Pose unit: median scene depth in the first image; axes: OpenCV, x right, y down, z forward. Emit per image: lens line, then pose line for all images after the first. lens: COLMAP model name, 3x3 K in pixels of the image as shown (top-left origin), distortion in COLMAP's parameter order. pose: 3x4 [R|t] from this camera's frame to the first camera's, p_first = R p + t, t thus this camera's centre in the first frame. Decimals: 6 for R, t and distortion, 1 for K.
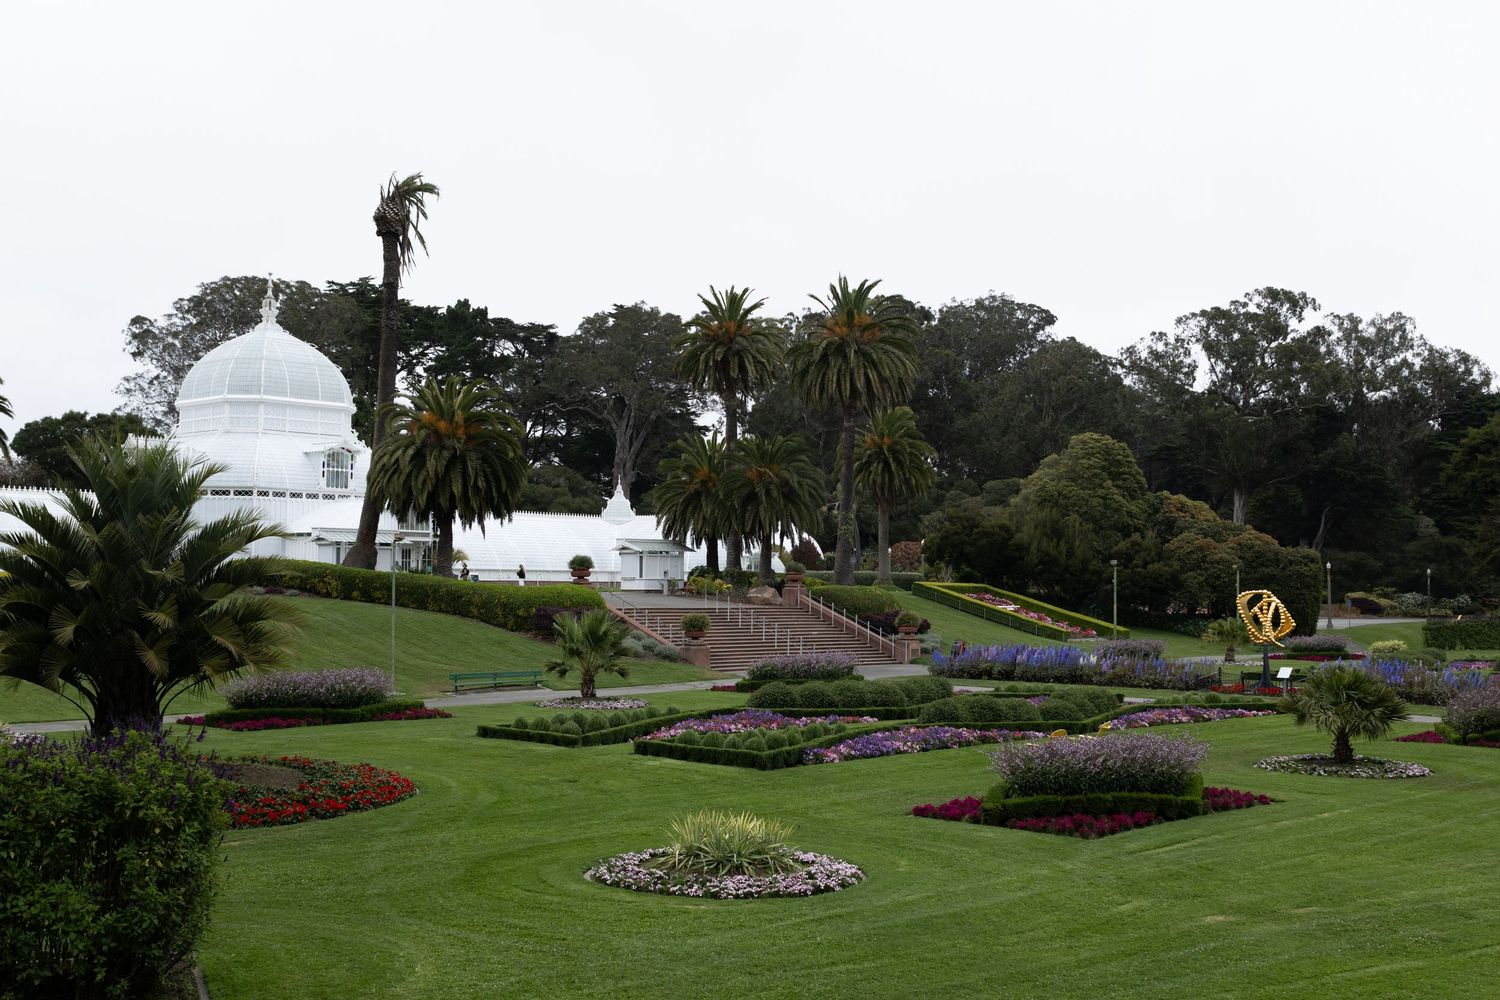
lens RADIAL K [[1655.4, 0, 750.0], [0, 1655.4, 500.0], [0, 0, 1]] dist [0.005292, -0.004202]
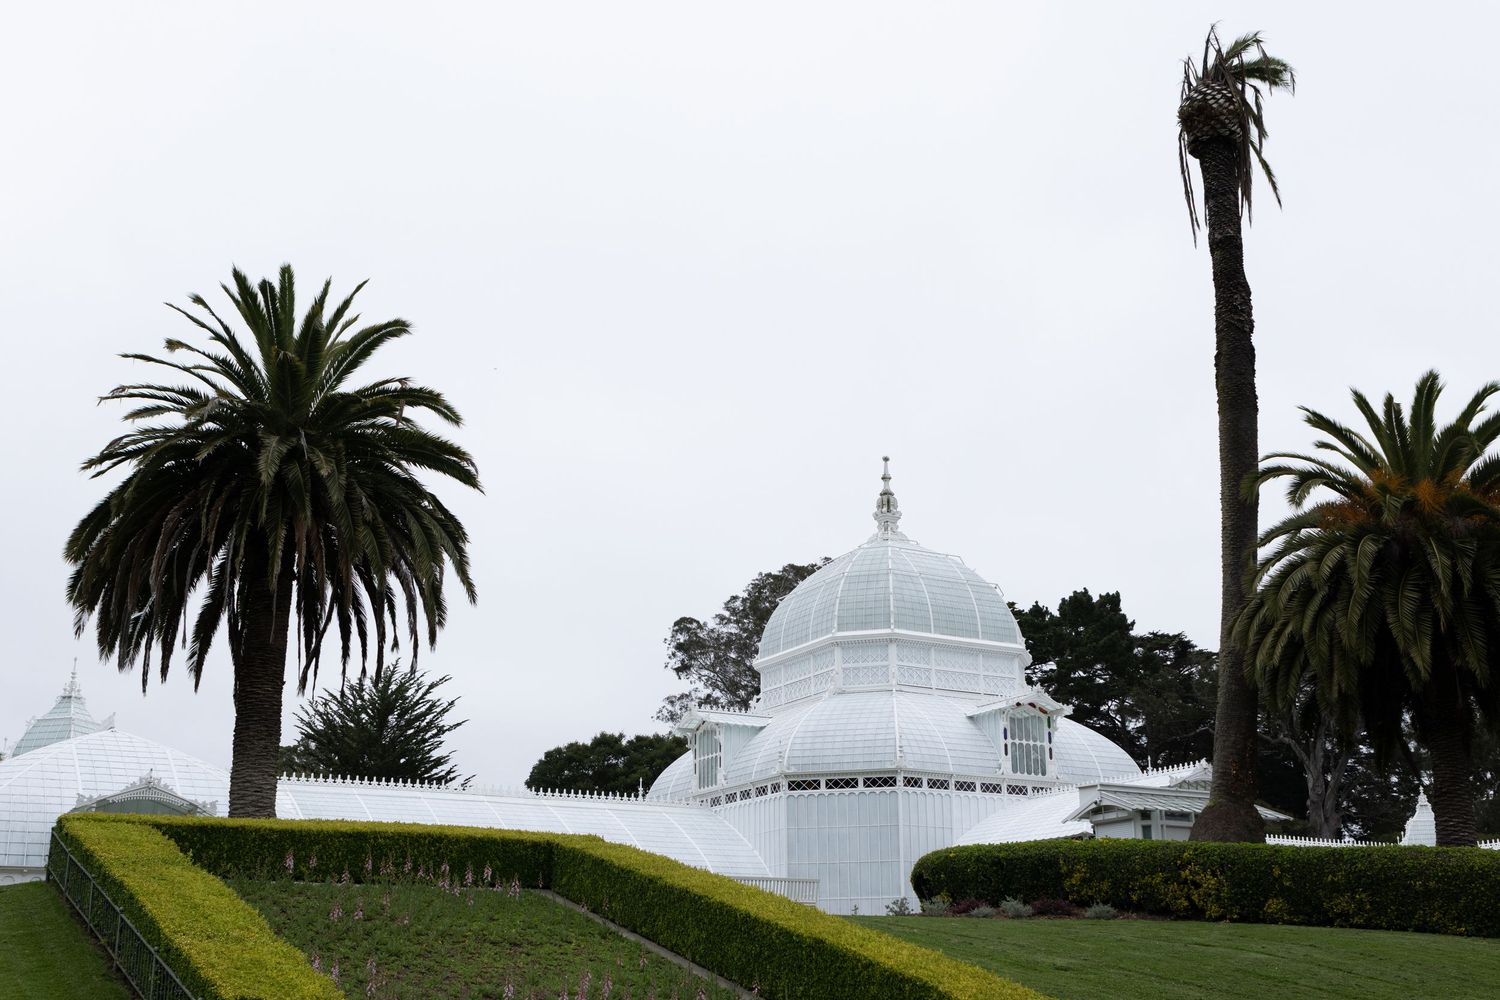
lens RADIAL K [[1655.4, 0, 750.0], [0, 1655.4, 500.0], [0, 0, 1]] dist [0.005292, -0.004202]
pose [[0.953593, -0.102080, -0.283267, -0.167594], [0.029388, 0.967840, -0.249845, 0.041292], [0.299662, 0.229925, 0.925925, 0.410620]]
